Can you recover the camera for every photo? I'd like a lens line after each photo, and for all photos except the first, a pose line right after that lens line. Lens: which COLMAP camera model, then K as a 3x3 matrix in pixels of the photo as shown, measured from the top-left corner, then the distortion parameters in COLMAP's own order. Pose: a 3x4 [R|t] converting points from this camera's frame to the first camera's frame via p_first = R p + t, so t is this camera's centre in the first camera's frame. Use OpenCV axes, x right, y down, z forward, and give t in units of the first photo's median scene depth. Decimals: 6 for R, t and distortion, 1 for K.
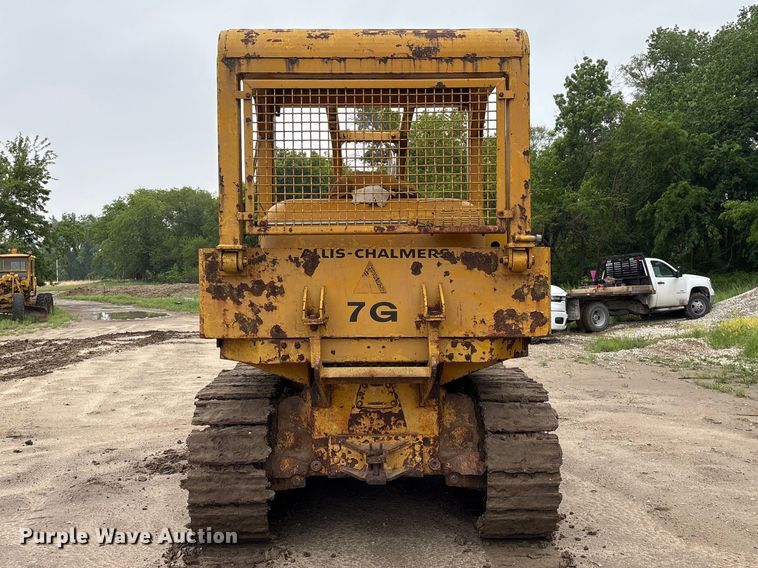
lens RADIAL K [[760.3, 0, 362.2], [0, 760.3, 280.6], [0, 0, 1]] dist [0.084663, -0.030121]
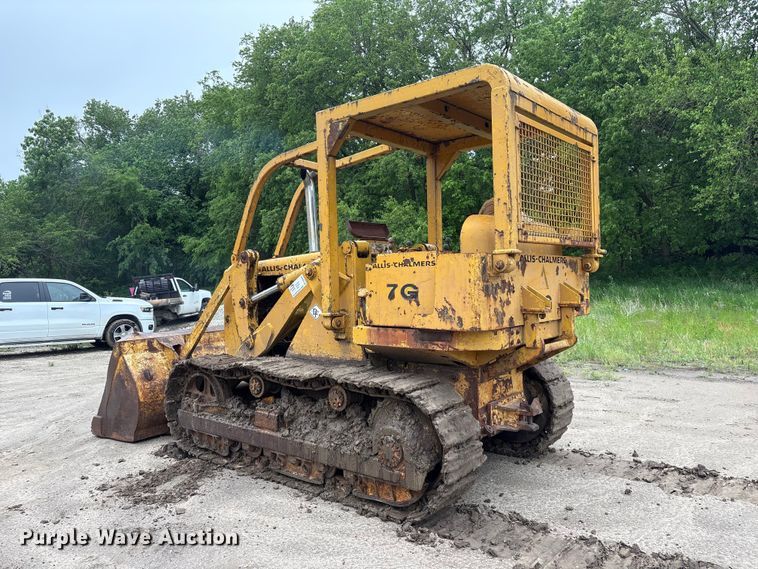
lens RADIAL K [[564.4, 0, 368.3], [0, 564.4, 293.0], [0, 0, 1]] dist [0.090128, -0.005653]
pose [[0.653058, -0.023589, 0.756941, -0.597748], [0.029319, 0.999553, 0.005855, 0.005295], [-0.756740, 0.018369, 0.653457, 0.359132]]
